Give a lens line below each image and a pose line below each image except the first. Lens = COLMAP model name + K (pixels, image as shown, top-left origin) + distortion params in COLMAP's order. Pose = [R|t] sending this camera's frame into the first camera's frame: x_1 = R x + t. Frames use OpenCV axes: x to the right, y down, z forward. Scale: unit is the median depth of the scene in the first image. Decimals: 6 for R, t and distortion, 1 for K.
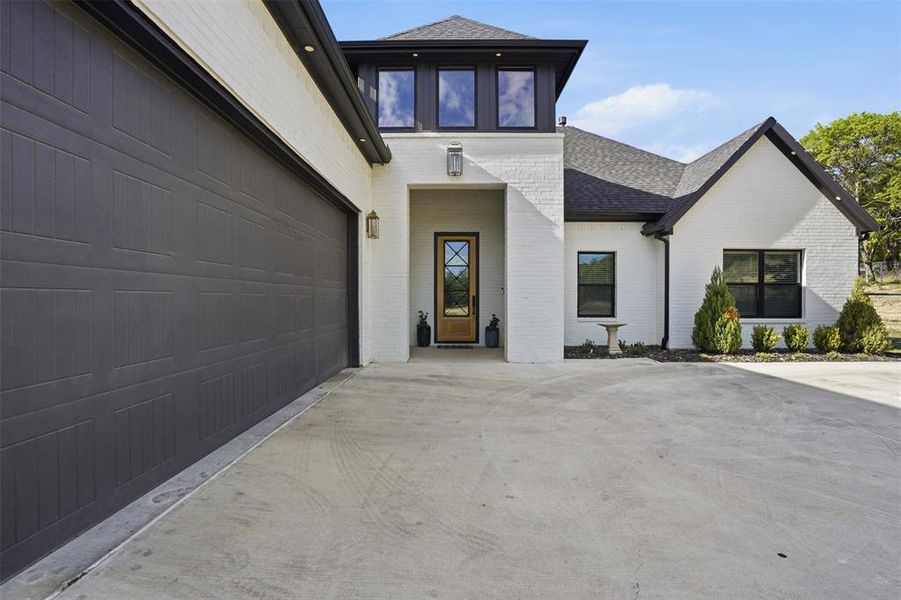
lens RADIAL K [[419.4, 0, 450.5], [0, 419.4, 300.0], [0, 0, 1]] dist [-0.016140, 0.011705]
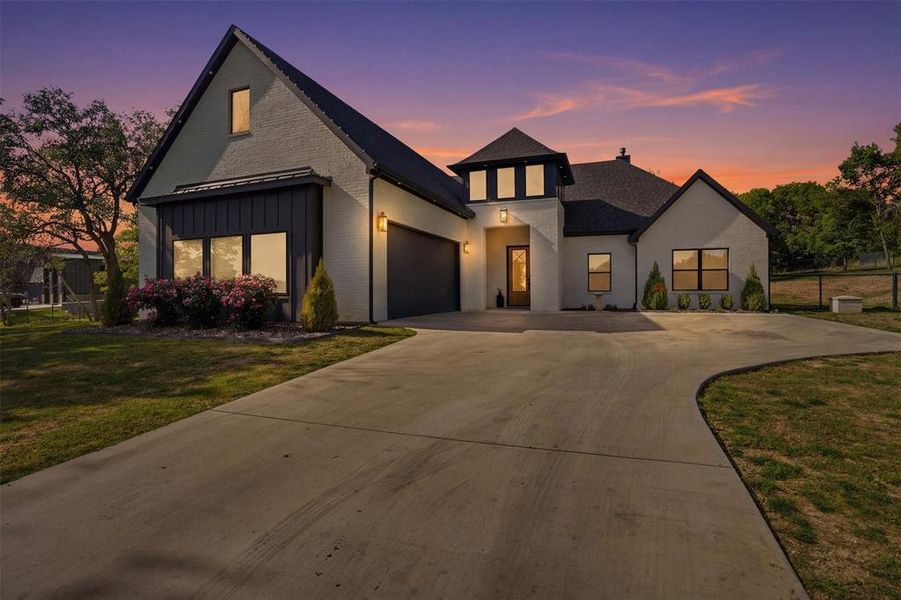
lens RADIAL K [[432.0, 0, 447.7], [0, 432.0, 289.3], [0, 0, 1]] dist [-0.000467, 0.000003]
pose [[0.939885, -0.006911, -0.341421, 0.397590], [0.005832, 0.999974, -0.004186, 0.039549], [0.341441, 0.001943, 0.939901, -0.931217]]
